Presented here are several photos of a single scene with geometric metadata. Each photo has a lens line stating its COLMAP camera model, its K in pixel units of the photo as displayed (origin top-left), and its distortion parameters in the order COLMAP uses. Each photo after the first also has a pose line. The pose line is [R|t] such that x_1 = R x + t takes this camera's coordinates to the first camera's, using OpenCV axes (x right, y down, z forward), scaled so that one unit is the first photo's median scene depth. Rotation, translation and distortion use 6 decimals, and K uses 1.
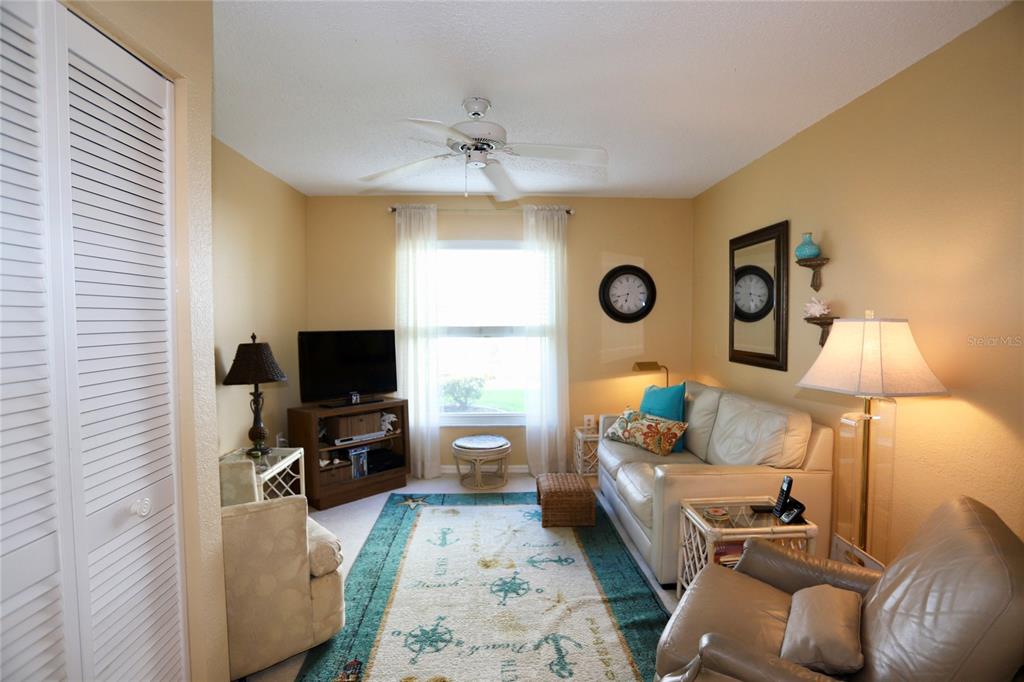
lens RADIAL K [[500.1, 0, 523.5], [0, 500.1, 330.9], [0, 0, 1]] dist [-0.066531, 0.017904]
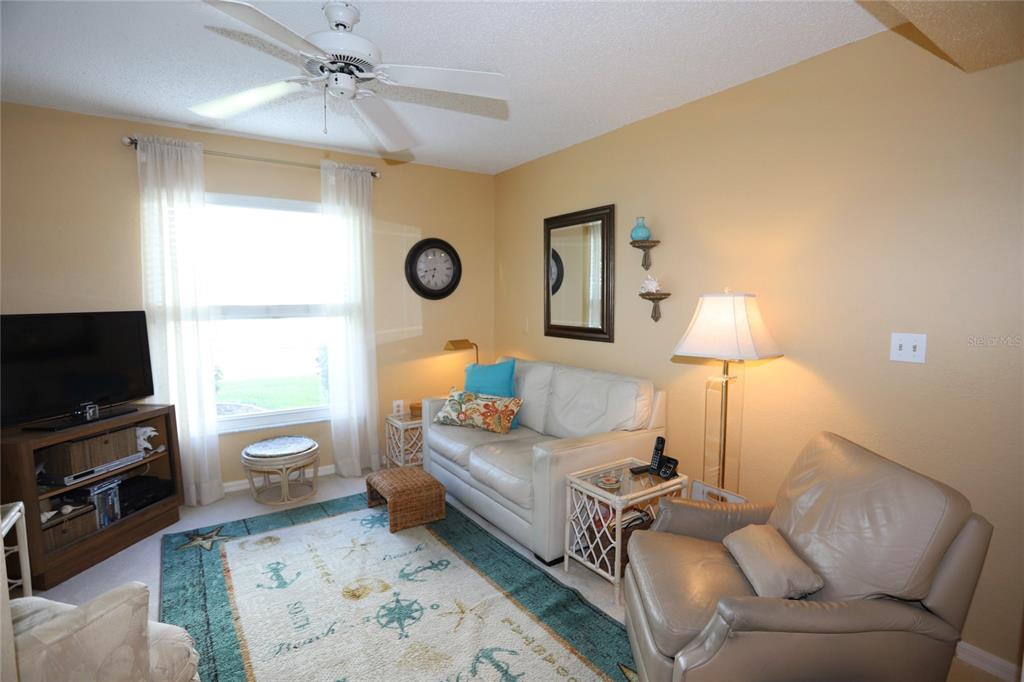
lens RADIAL K [[500.1, 0, 578.7], [0, 500.1, 331.7], [0, 0, 1]] dist [-0.066531, 0.017904]
pose [[0.842916, -0.036961, 0.536774, -0.124182], [0.011912, 0.998675, 0.050061, 0.000663], [-0.537913, -0.035803, 0.842240, 0.093707]]
